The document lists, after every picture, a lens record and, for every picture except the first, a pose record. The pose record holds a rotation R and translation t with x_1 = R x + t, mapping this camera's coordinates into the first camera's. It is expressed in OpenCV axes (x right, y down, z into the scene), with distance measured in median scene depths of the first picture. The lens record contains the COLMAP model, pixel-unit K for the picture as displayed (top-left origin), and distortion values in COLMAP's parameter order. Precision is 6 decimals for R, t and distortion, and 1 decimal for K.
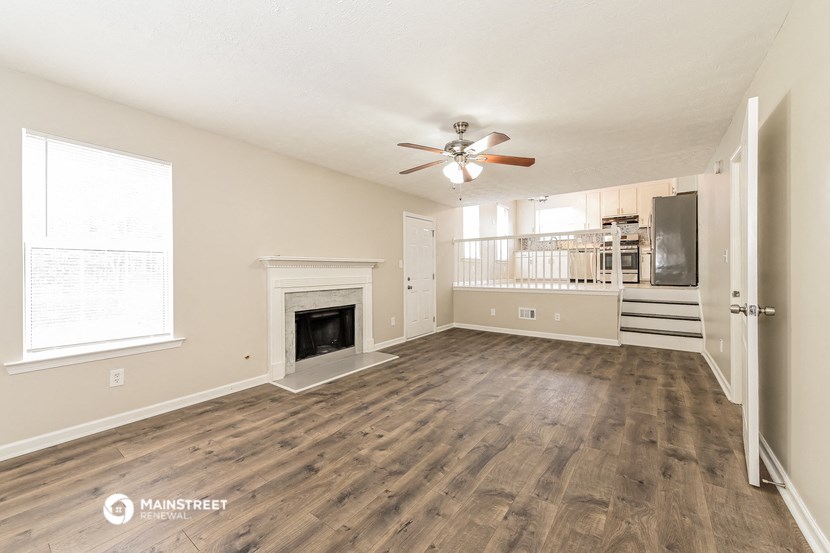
lens RADIAL K [[328.8, 0, 408.8], [0, 328.8, 270.6], [0, 0, 1]] dist [0.007954, -0.000640]
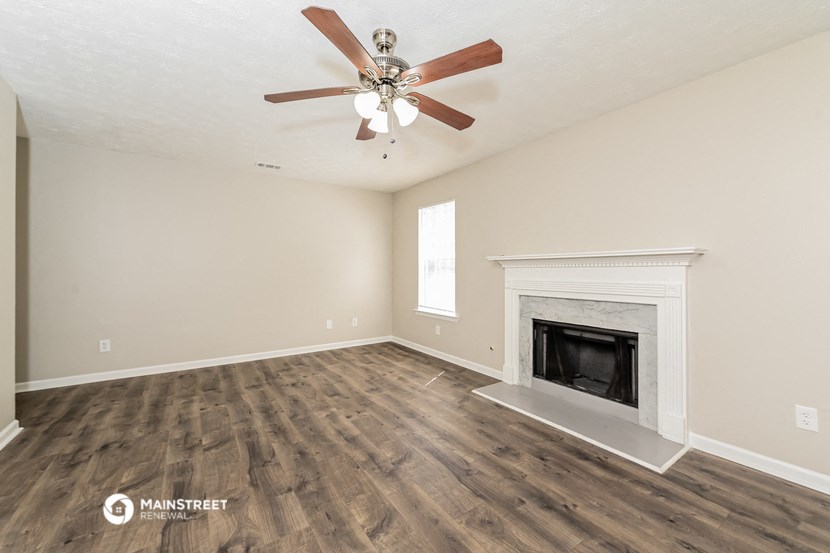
lens RADIAL K [[328.8, 0, 416.3], [0, 328.8, 274.9], [0, 0, 1]] dist [0.007954, -0.000640]
pose [[-0.319515, 0.020305, -0.947364, 0.893921], [0.003839, 0.999790, 0.020133, -0.012948], [0.947574, 0.002796, -0.319525, 1.554466]]
